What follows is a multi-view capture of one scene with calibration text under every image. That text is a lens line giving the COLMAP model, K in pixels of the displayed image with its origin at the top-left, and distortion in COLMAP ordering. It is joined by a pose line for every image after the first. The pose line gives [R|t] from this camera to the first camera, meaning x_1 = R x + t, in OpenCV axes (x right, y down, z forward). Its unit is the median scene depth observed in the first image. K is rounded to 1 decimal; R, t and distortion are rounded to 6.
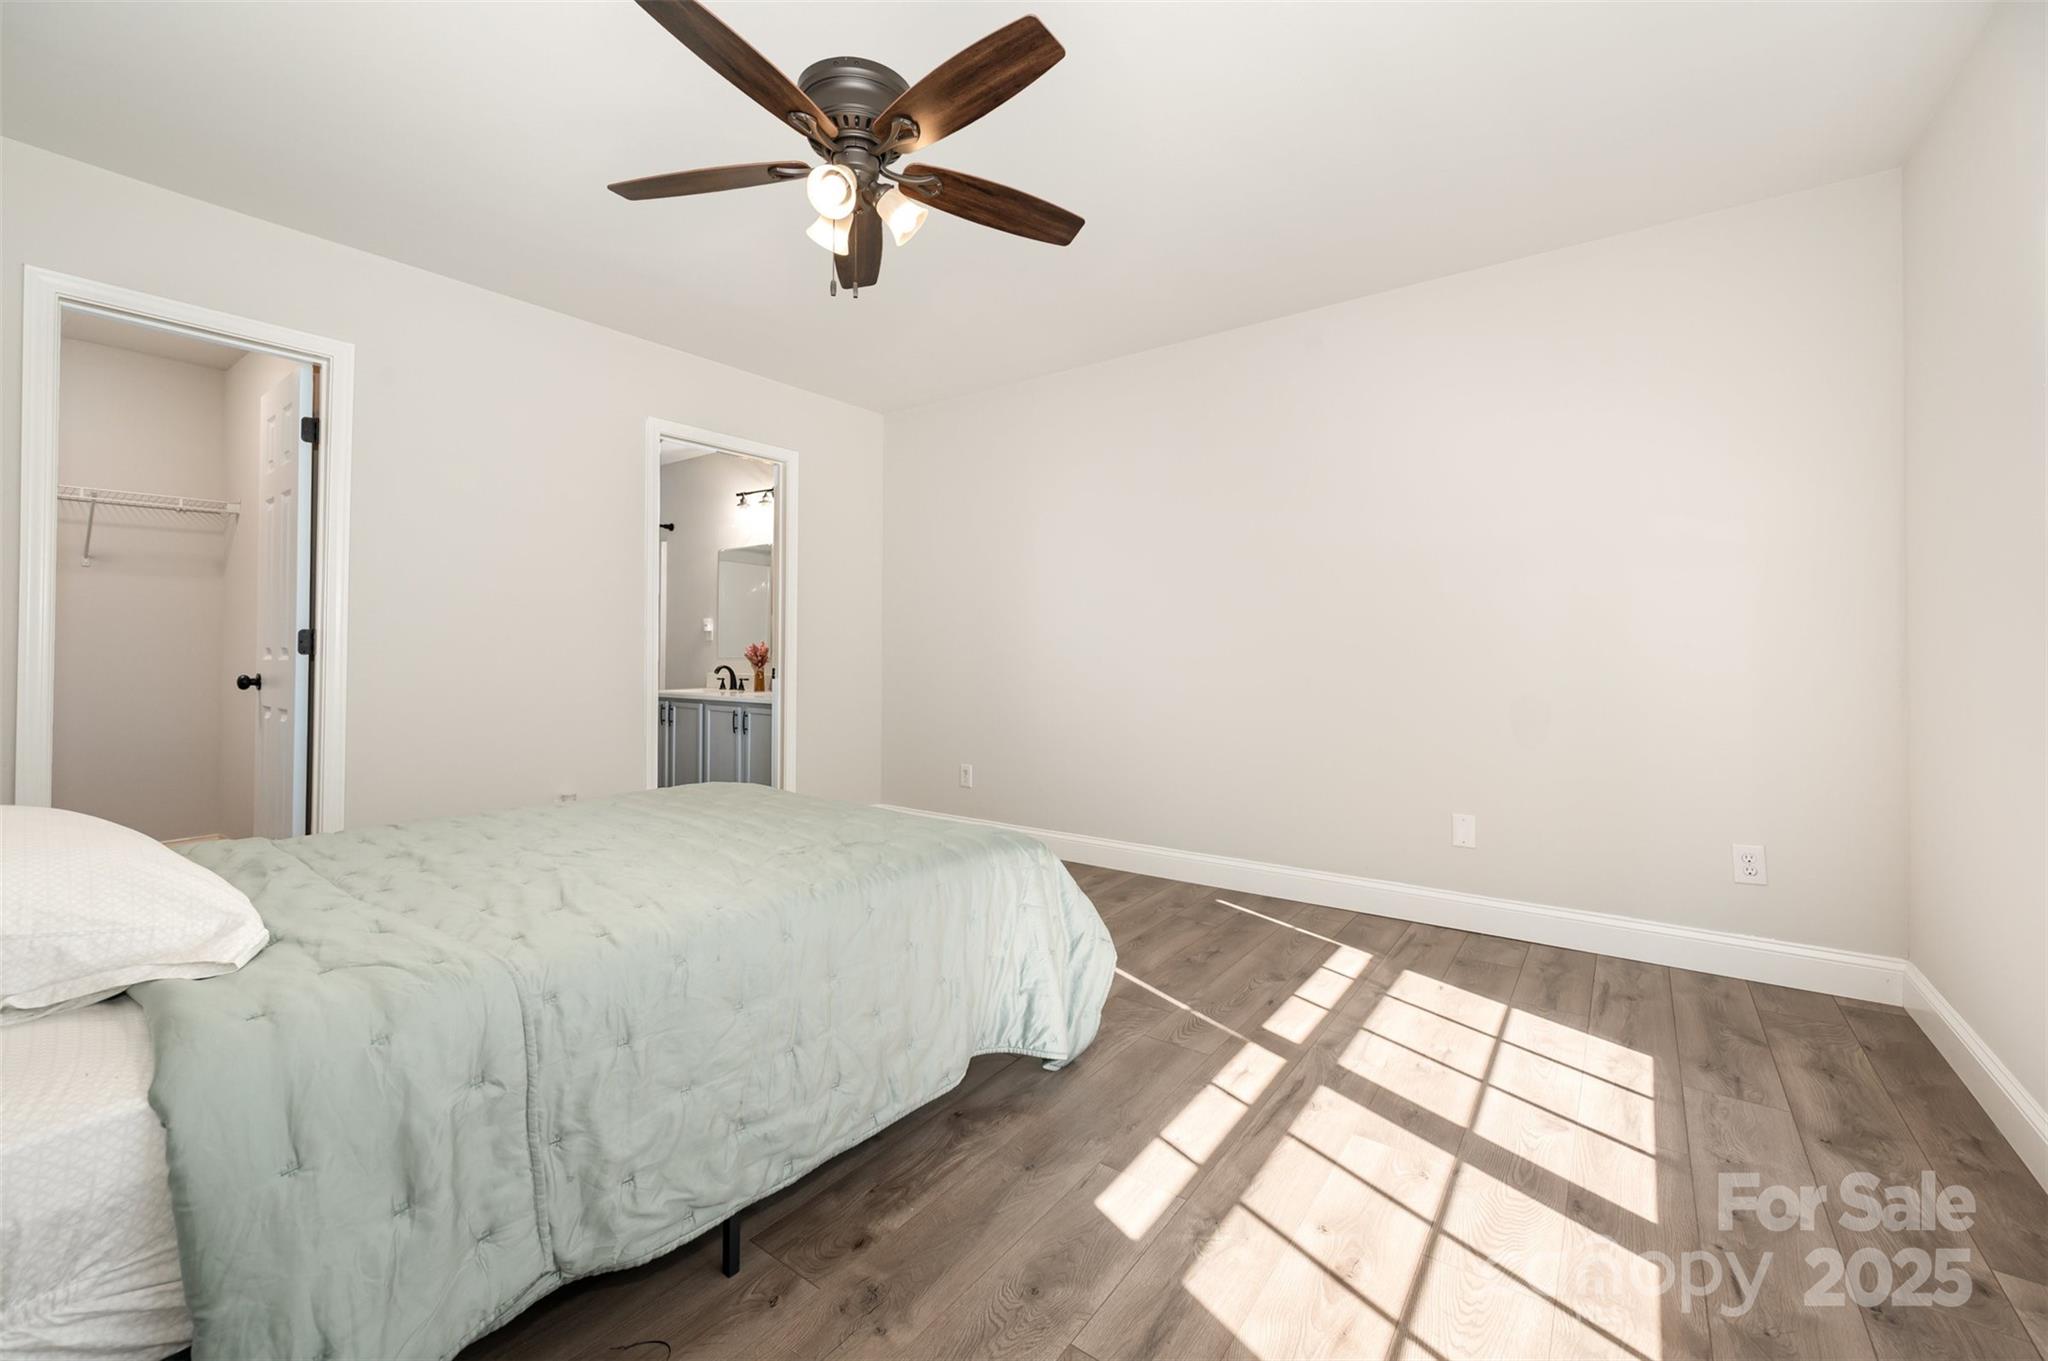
lens RADIAL K [[811.9, 0, 1025.9], [0, 811.9, 667.4], [0, 0, 1]] dist [-0.000377, 0.000263]
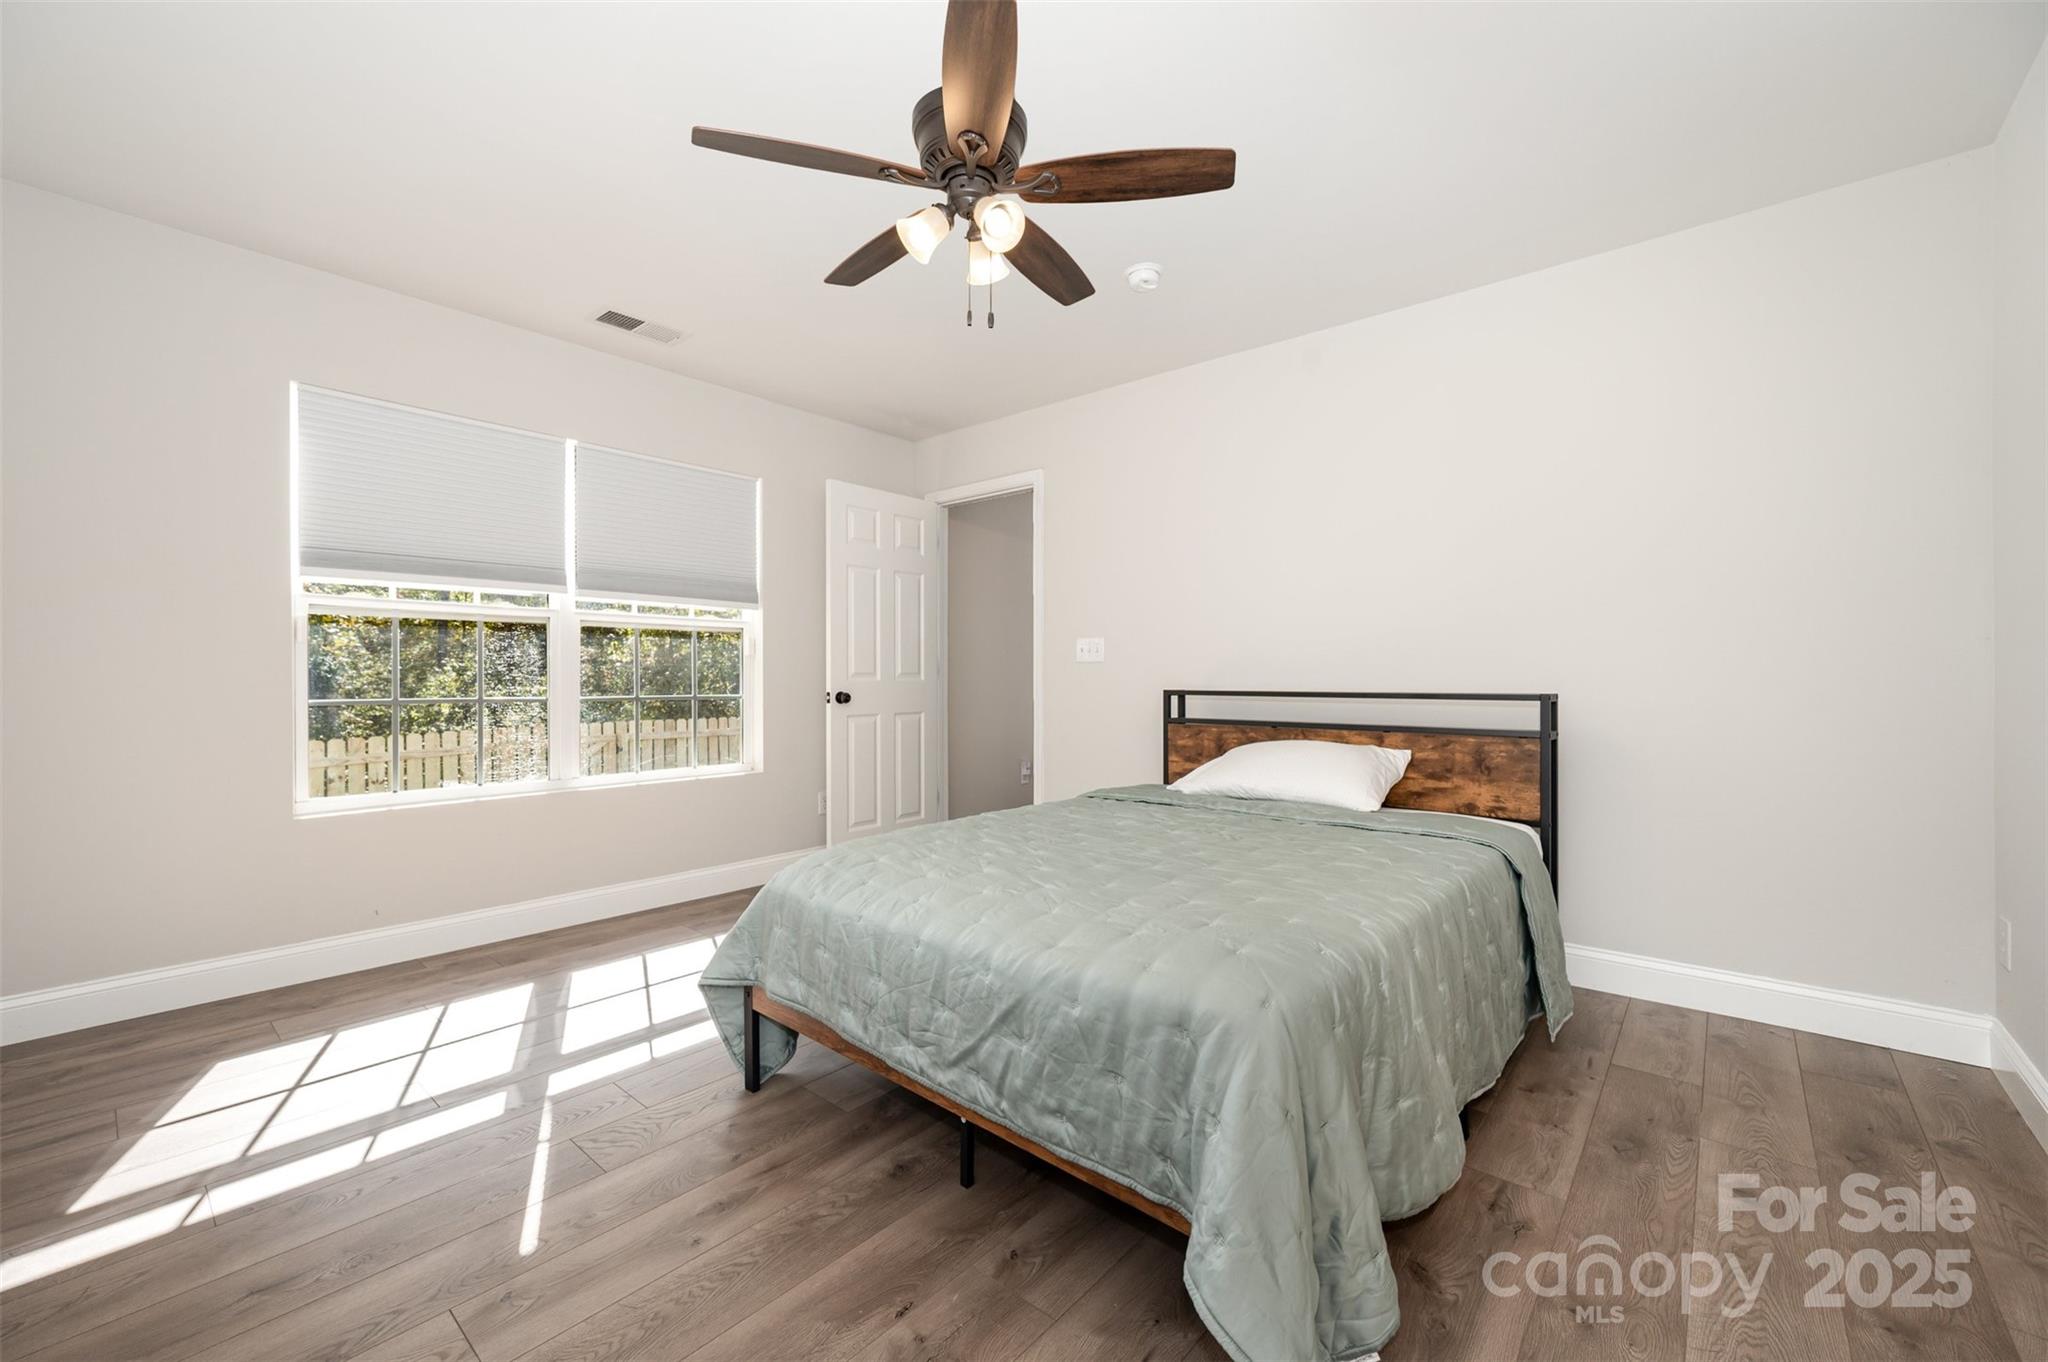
lens RADIAL K [[811.9, 0, 1025.9], [0, 811.9, 667.9], [0, 0, 1]] dist [-0.000377, 0.000263]
pose [[-0.998327, 0.005281, 0.057572, -0.438041], [0.005267, 0.999986, -0.000398, -0.035942], [-0.057574, -0.000094, -0.998341, 2.558128]]
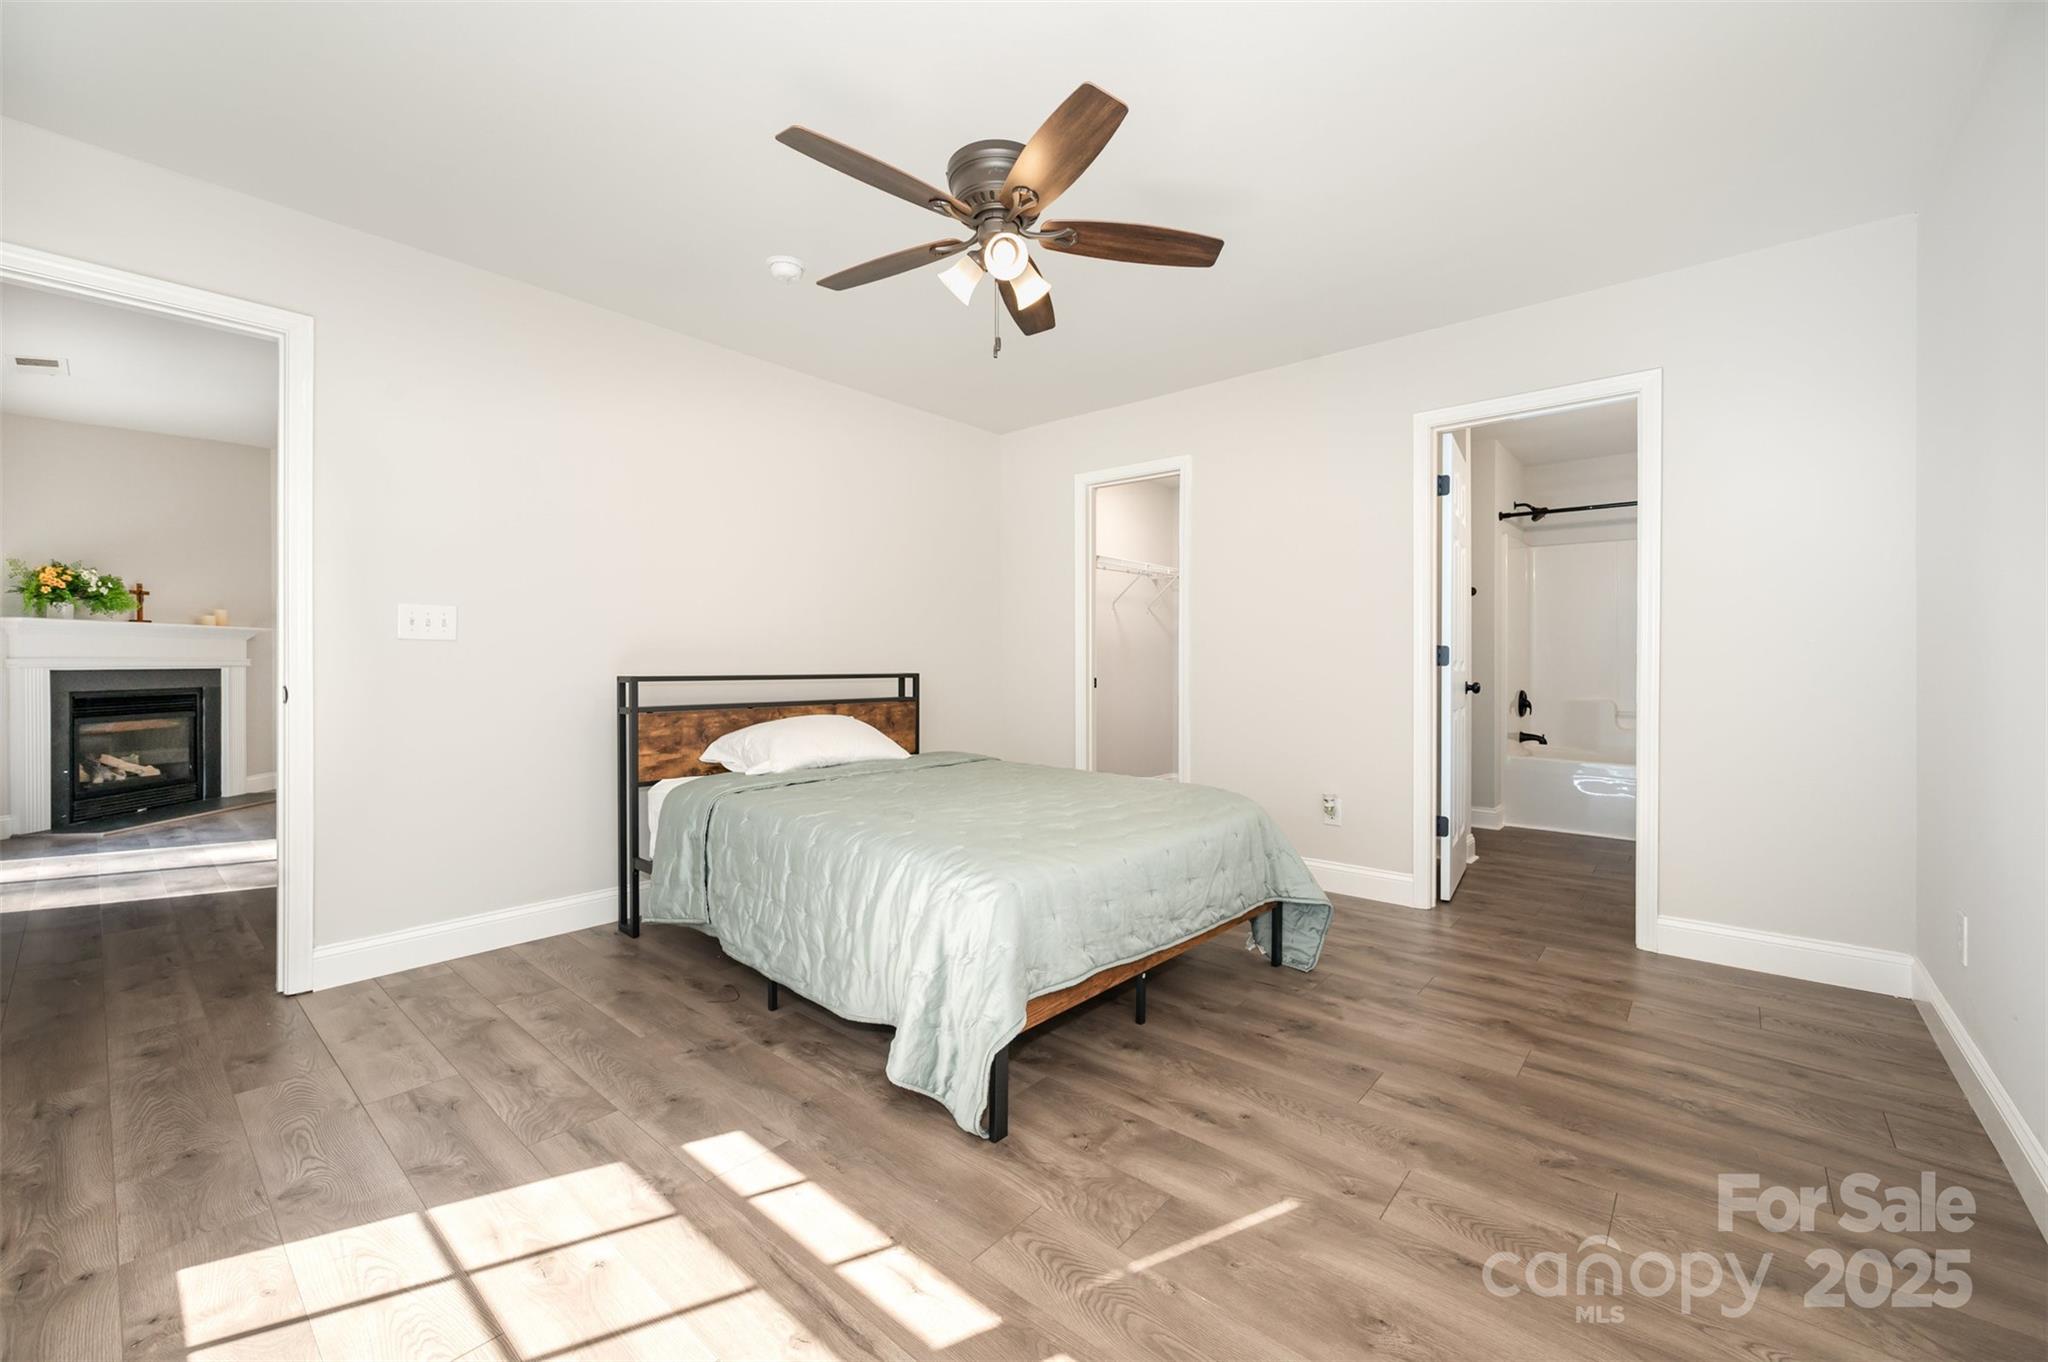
lens RADIAL K [[811.9, 0, 1025.9], [0, 811.9, 667.9], [0, 0, 1]] dist [-0.000377, 0.000263]
pose [[-0.071751, 0.010914, -0.997363, 1.162515], [-0.013468, 0.999838, 0.011910, -0.030185], [0.997332, 0.014287, -0.071592, 1.418129]]
